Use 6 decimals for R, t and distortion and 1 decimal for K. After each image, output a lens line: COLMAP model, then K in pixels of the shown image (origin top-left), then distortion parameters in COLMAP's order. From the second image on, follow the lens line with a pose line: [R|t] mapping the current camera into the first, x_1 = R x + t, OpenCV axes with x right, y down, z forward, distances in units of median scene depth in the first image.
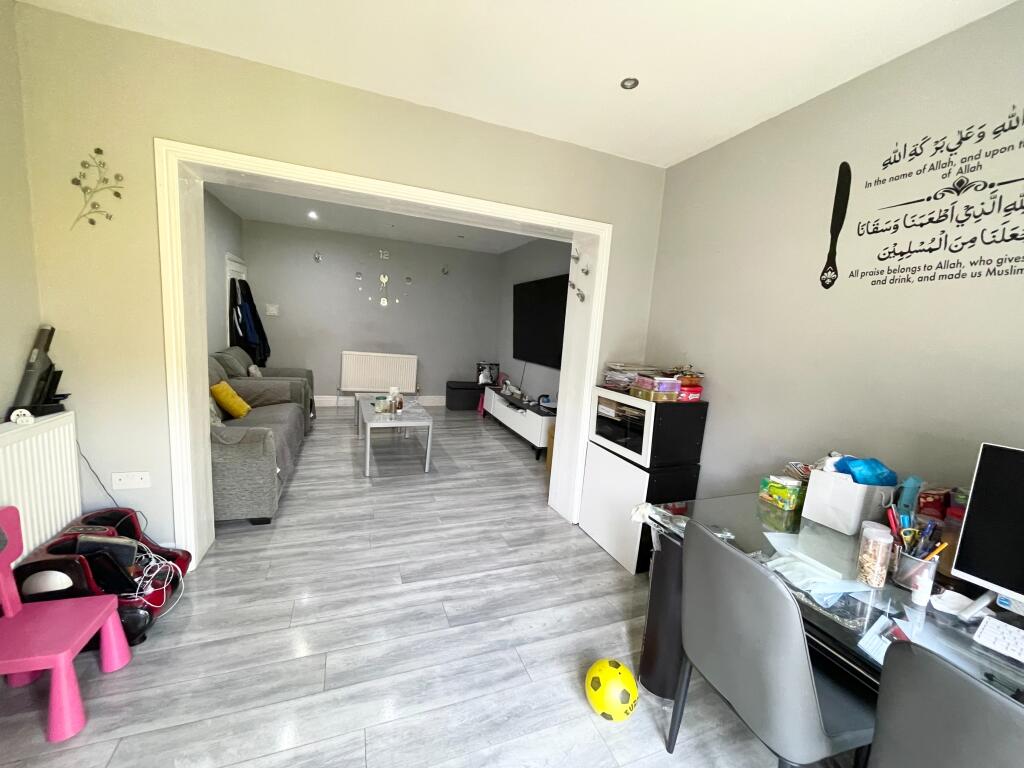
lens RADIAL K [[408.7, 0, 513.2], [0, 408.7, 383.9], [0, 0, 1]] dist [0.001196, 0.000118]
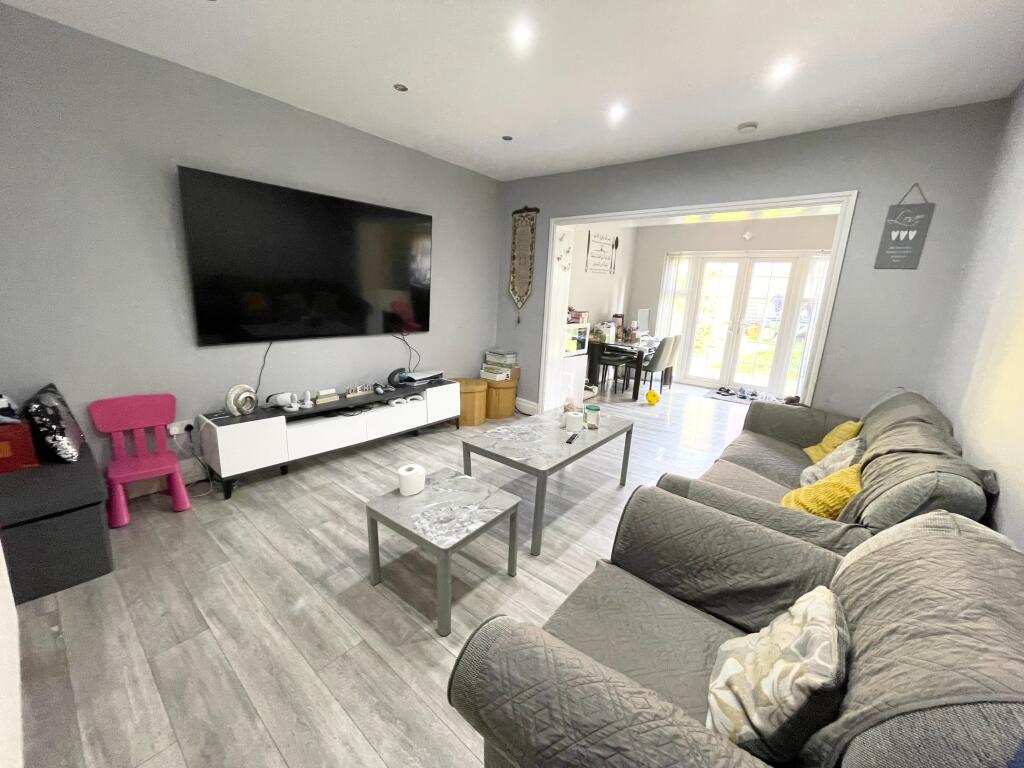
lens RADIAL K [[408.7, 0, 510.1], [0, 408.7, 381.4], [0, 0, 1]] dist [0.001196, 0.000118]
pose [[-0.488562, -0.282117, 0.825662, -1.769430], [0.043101, 0.937327, 0.345776, -0.571657], [-0.871464, 0.204520, -0.445783, 3.147128]]
